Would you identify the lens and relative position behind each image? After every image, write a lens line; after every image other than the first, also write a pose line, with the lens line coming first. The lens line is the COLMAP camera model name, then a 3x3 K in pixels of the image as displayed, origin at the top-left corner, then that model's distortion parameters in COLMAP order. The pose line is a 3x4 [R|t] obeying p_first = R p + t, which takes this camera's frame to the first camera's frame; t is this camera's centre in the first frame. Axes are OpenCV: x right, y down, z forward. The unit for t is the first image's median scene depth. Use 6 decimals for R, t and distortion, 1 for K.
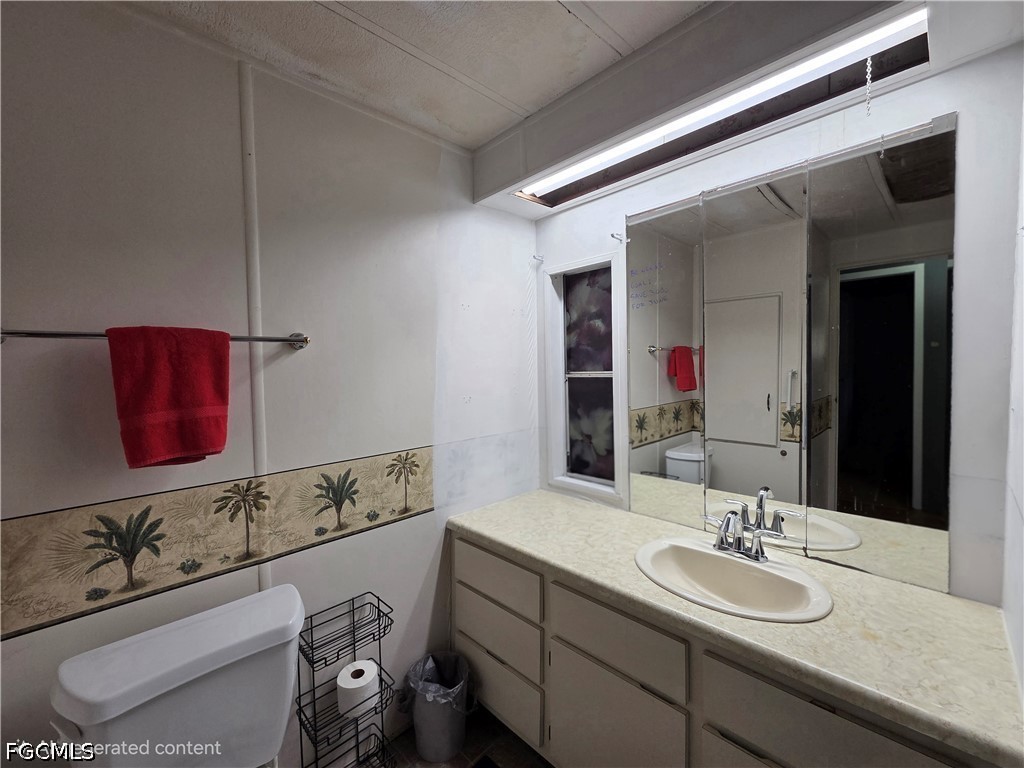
lens RADIAL K [[419.2, 0, 505.9], [0, 419.2, 381.5], [0, 0, 1]] dist [0.003804, -0.000106]
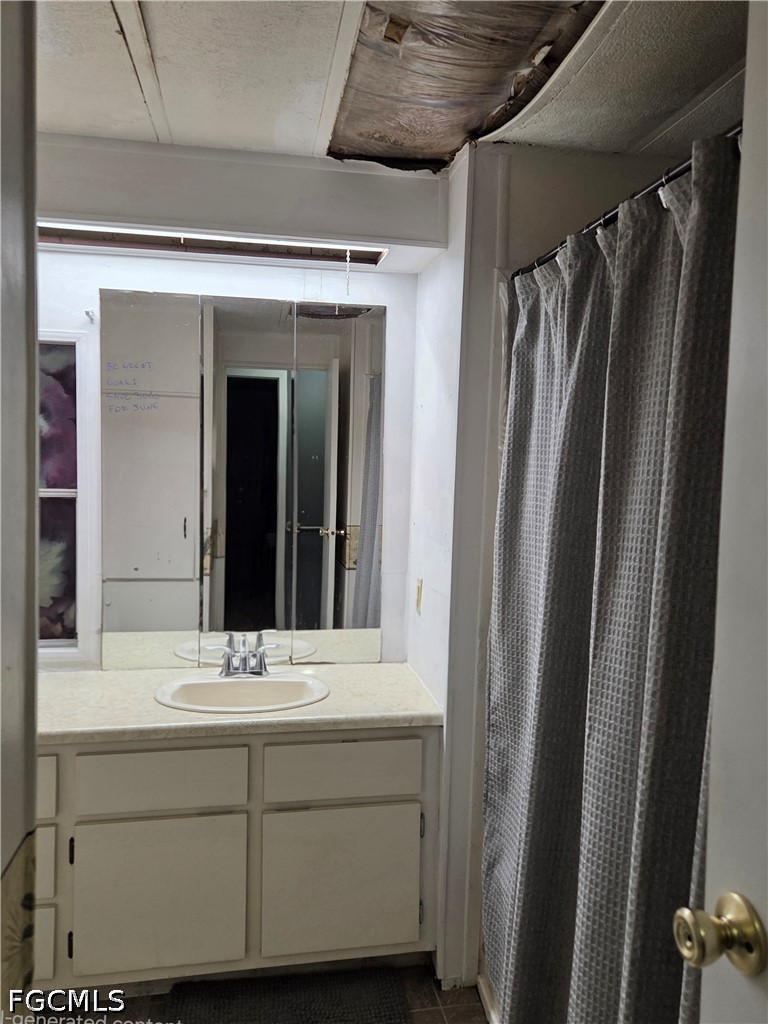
lens RADIAL K [[768.2, 0, 384.0], [0, 768.2, 512.0], [0, 0, 1]] dist [0.046416, 0.000294]
pose [[0.560959, -0.010748, 0.827774, -0.764565], [-0.002662, 0.999887, 0.014787, -0.007992], [-0.827839, -0.010499, 0.560867, -0.300442]]
